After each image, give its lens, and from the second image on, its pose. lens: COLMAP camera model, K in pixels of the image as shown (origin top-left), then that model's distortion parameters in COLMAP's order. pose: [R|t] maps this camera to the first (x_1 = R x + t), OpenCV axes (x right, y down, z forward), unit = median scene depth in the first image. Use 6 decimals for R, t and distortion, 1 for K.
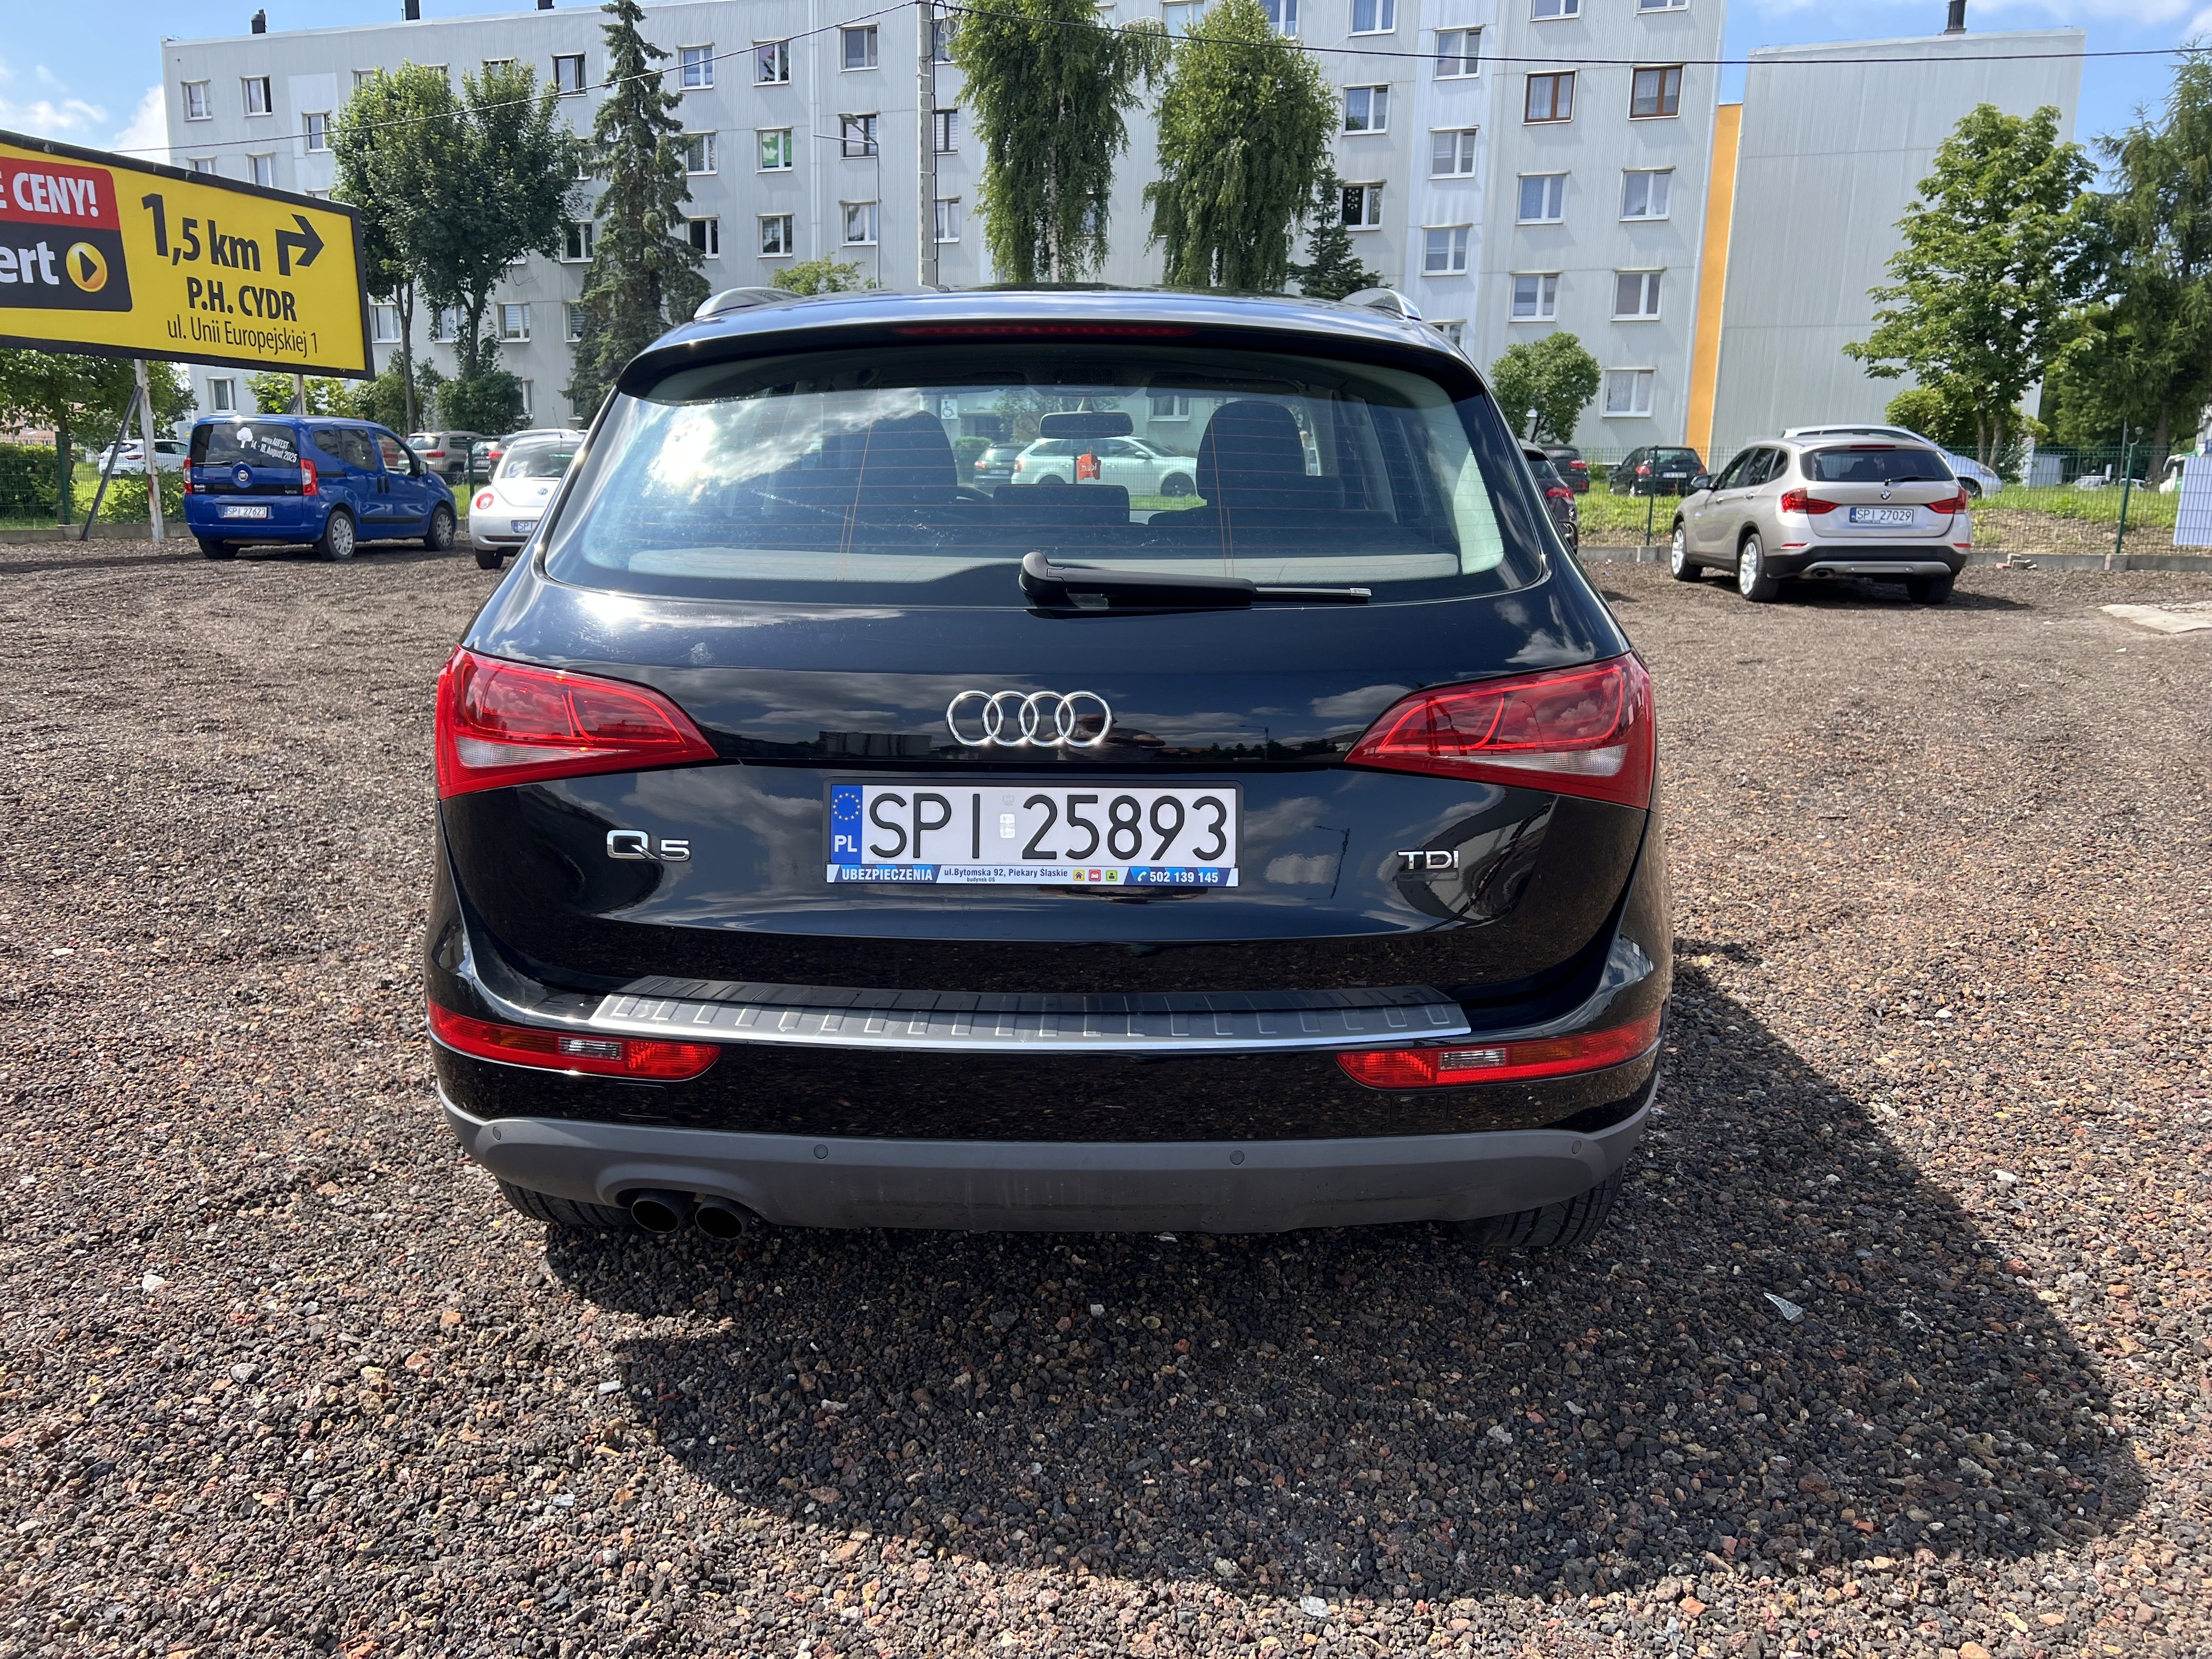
lens RADIAL K [[1650.9, 0, 1087.2], [0, 1650.9, 825.1], [0, 0, 1]] dist [0.050616, -0.053183]
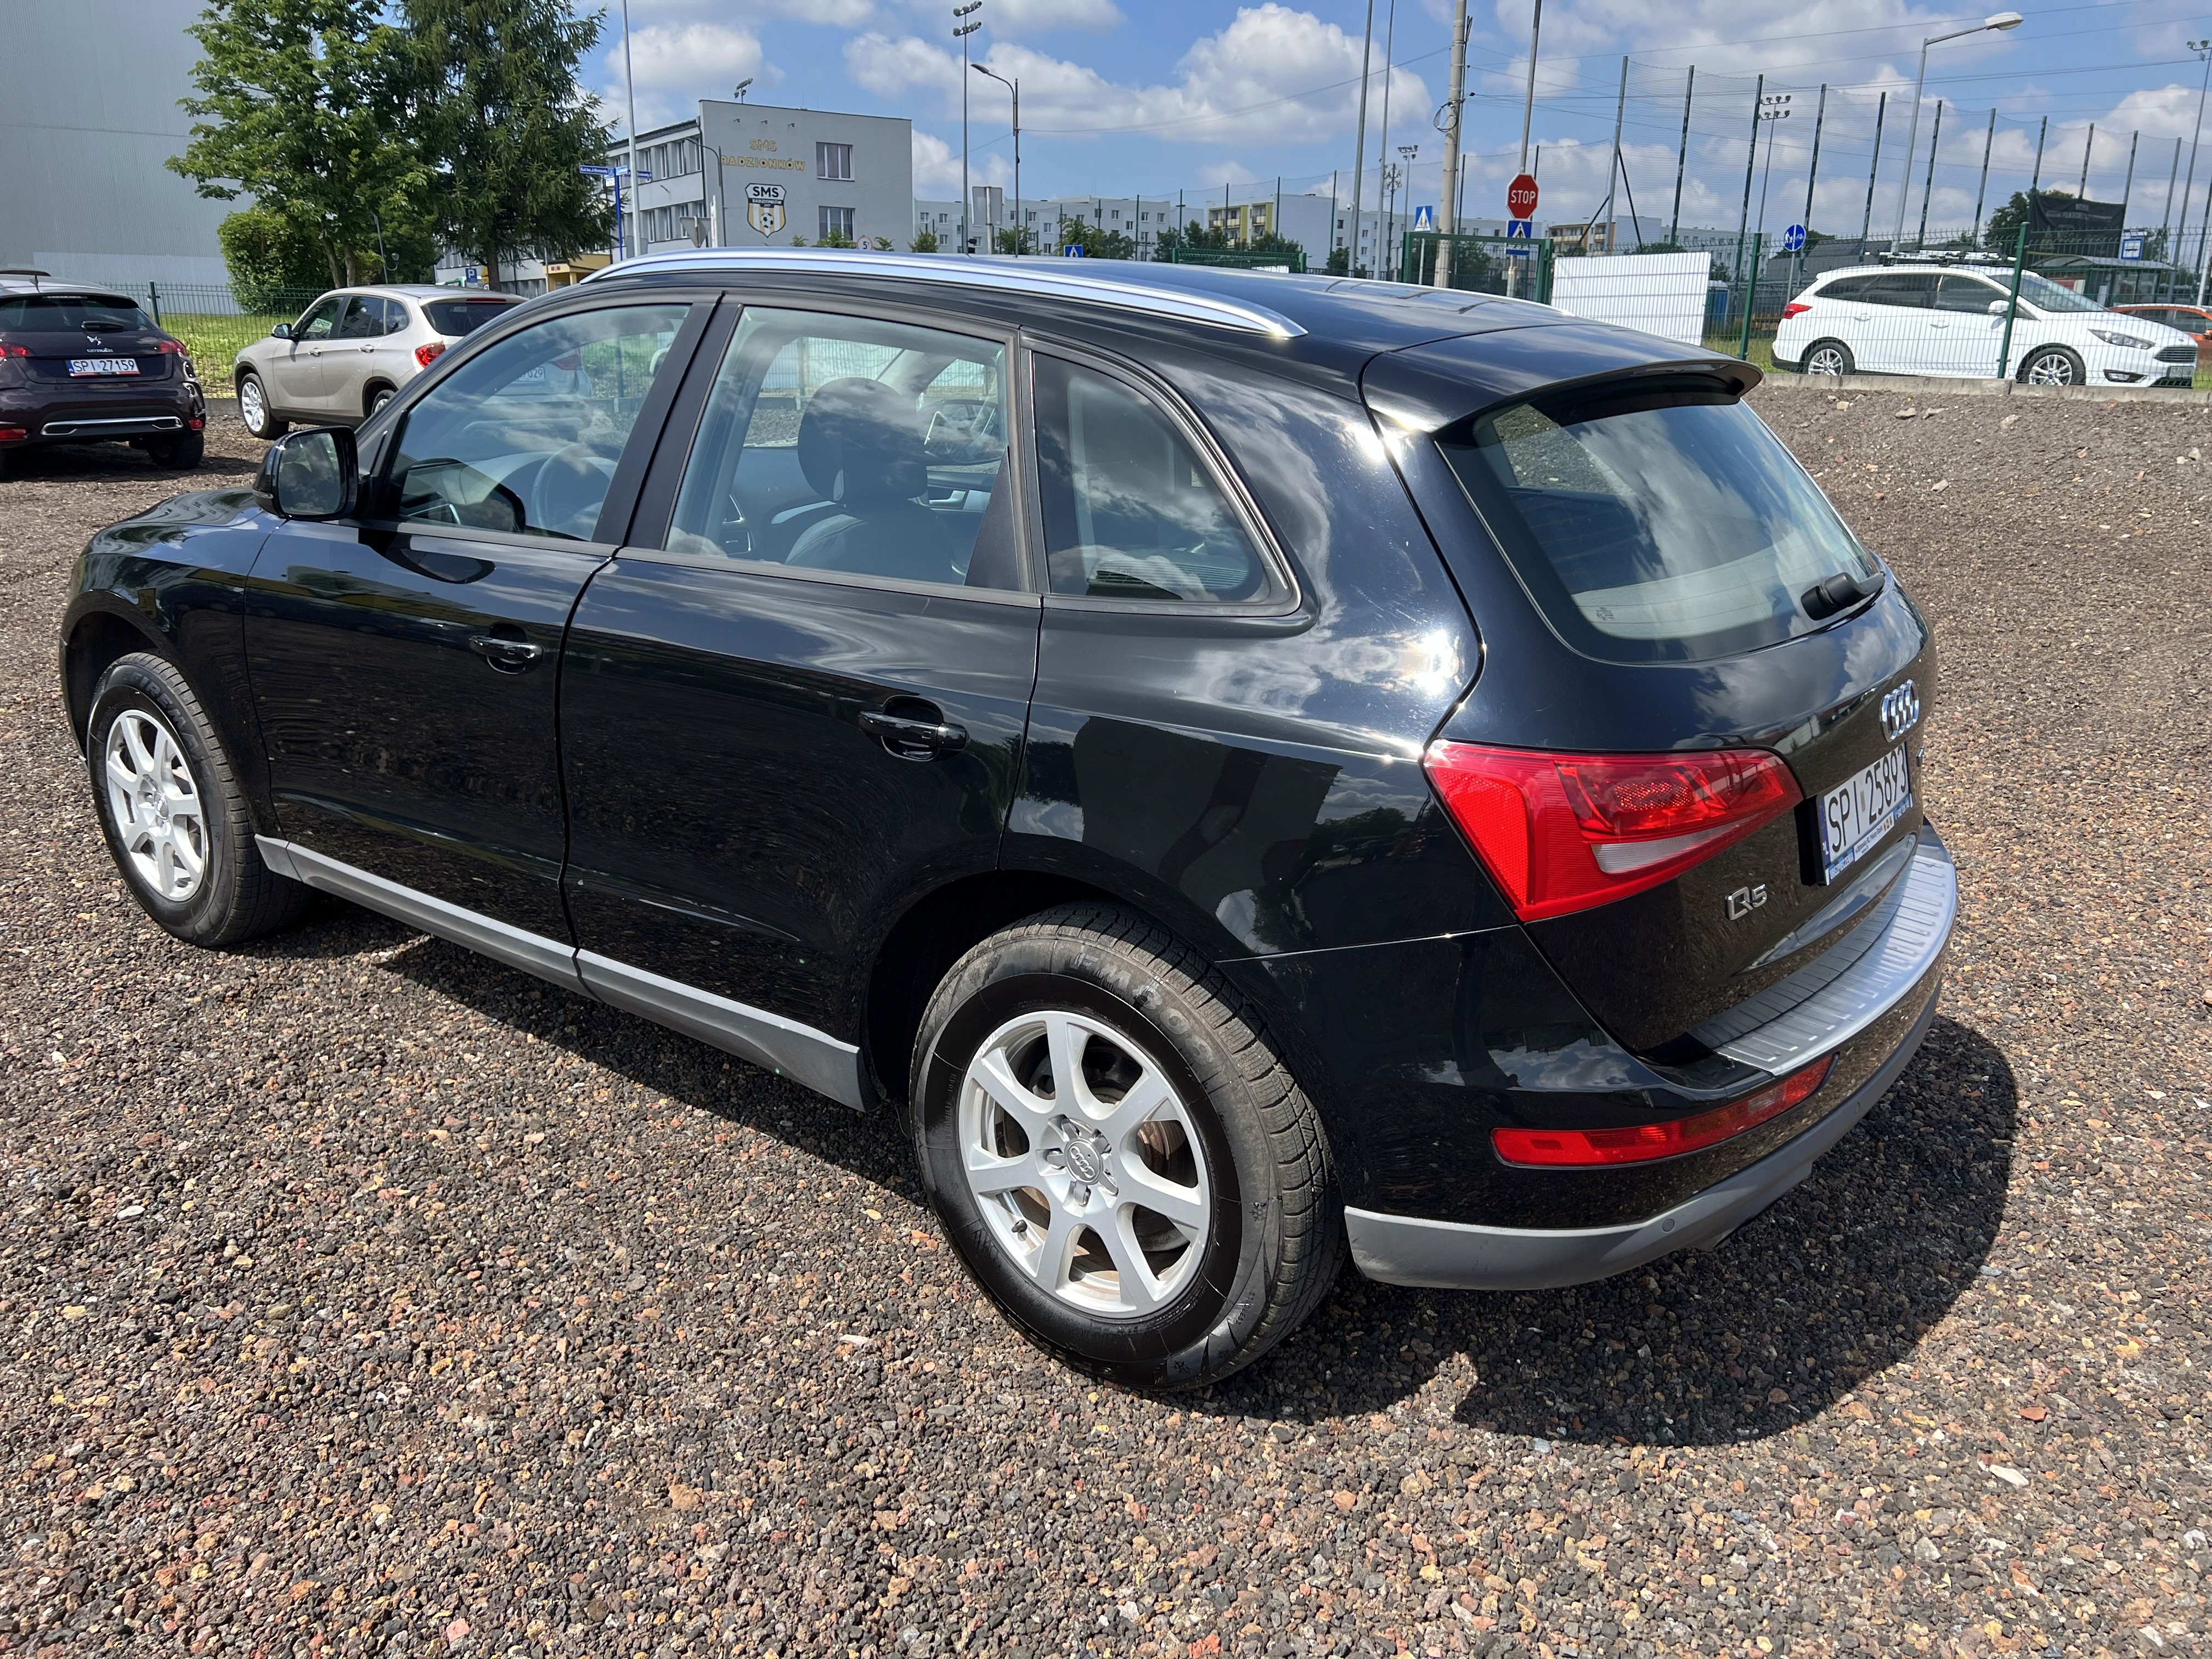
lens RADIAL K [[1650.9, 0, 1087.2], [0, 1650.9, 825.1], [0, 0, 1]] dist [0.050616, -0.053183]
pose [[0.588912, -0.237197, 0.772606, -0.115916], [0.156922, 0.971329, 0.178594, -0.026877], [-0.792817, 0.016063, 0.609249, 0.062473]]
